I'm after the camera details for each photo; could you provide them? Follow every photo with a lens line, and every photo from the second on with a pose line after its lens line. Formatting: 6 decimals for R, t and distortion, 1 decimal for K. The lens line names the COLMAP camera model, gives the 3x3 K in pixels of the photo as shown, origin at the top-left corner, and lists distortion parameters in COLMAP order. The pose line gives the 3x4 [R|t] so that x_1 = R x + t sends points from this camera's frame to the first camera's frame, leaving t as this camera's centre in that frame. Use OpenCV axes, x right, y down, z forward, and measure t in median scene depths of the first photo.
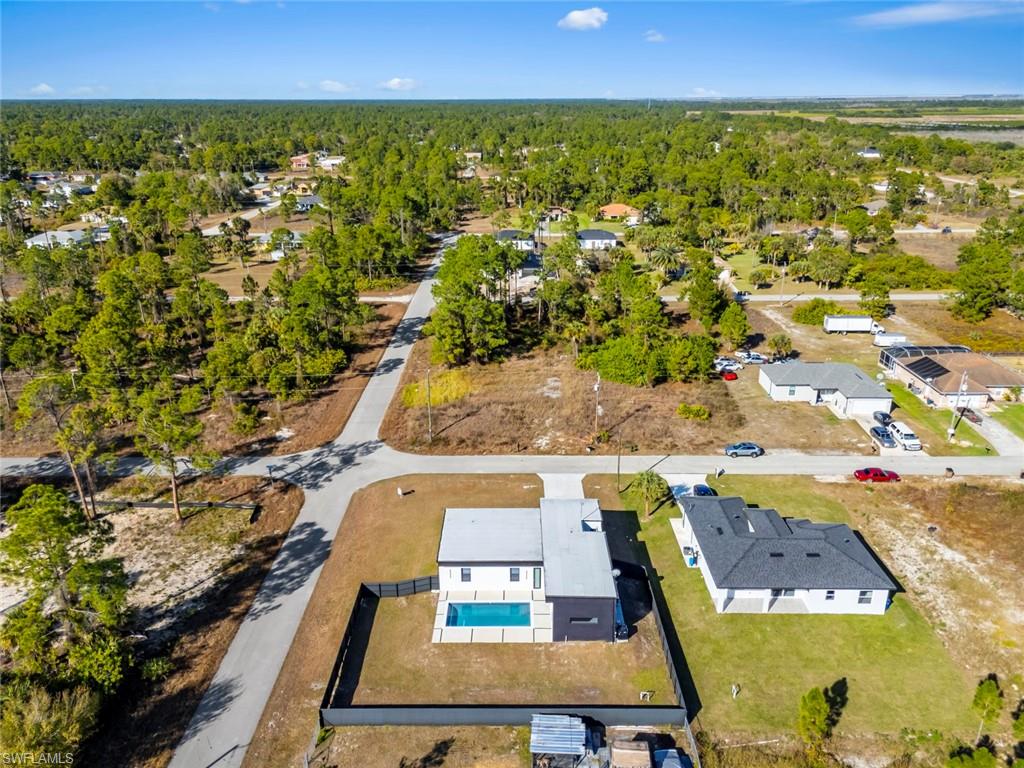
lens RADIAL K [[774.5, 0, 507.5], [0, 774.5, 381.3], [0, 0, 1]] dist [0.091130, -0.090973]
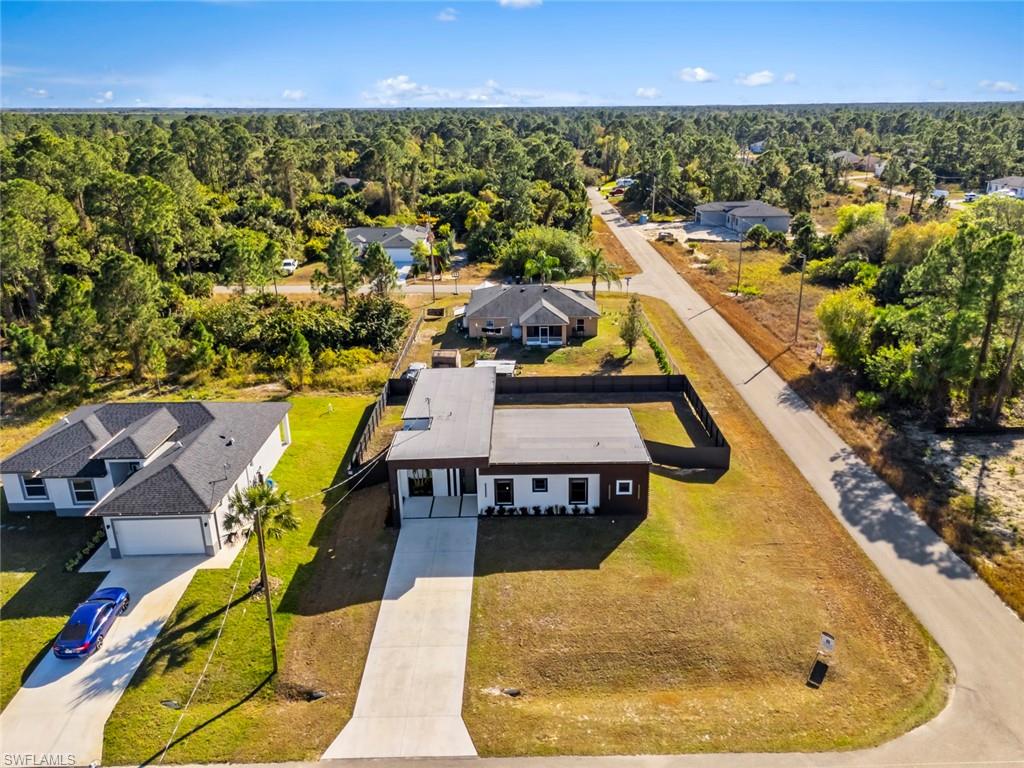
lens RADIAL K [[761.5, 0, 515.5], [0, 761.5, 355.2], [0, 0, 1]] dist [0.045003, -0.008026]
pose [[-0.999476, 0.026301, -0.018859, 0.037771], [0.008979, 0.785186, 0.619195, -0.209767], [0.031094, 0.618701, -0.785011, 1.074257]]
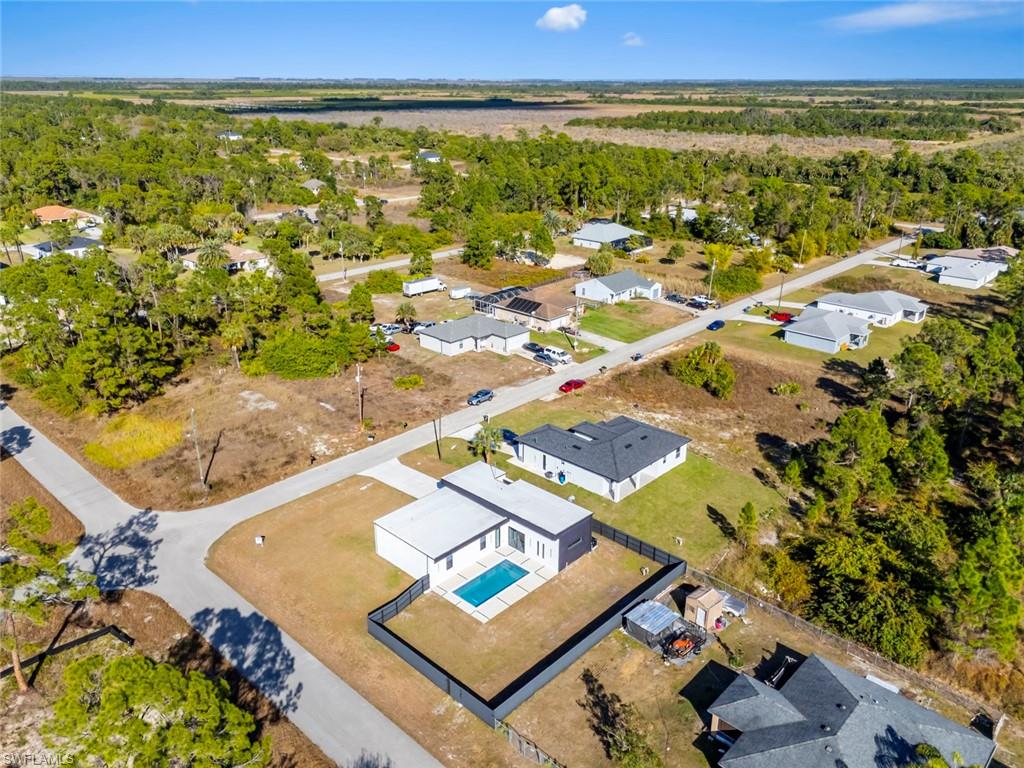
lens RADIAL K [[774.5, 0, 507.5], [0, 774.5, 381.3], [0, 0, 1]] dist [0.091130, -0.090973]
pose [[0.684307, -0.260937, 0.680908, -0.446766], [0.245749, 0.961681, 0.121560, -0.065878], [-0.686536, 0.084148, 0.722210, 0.114525]]
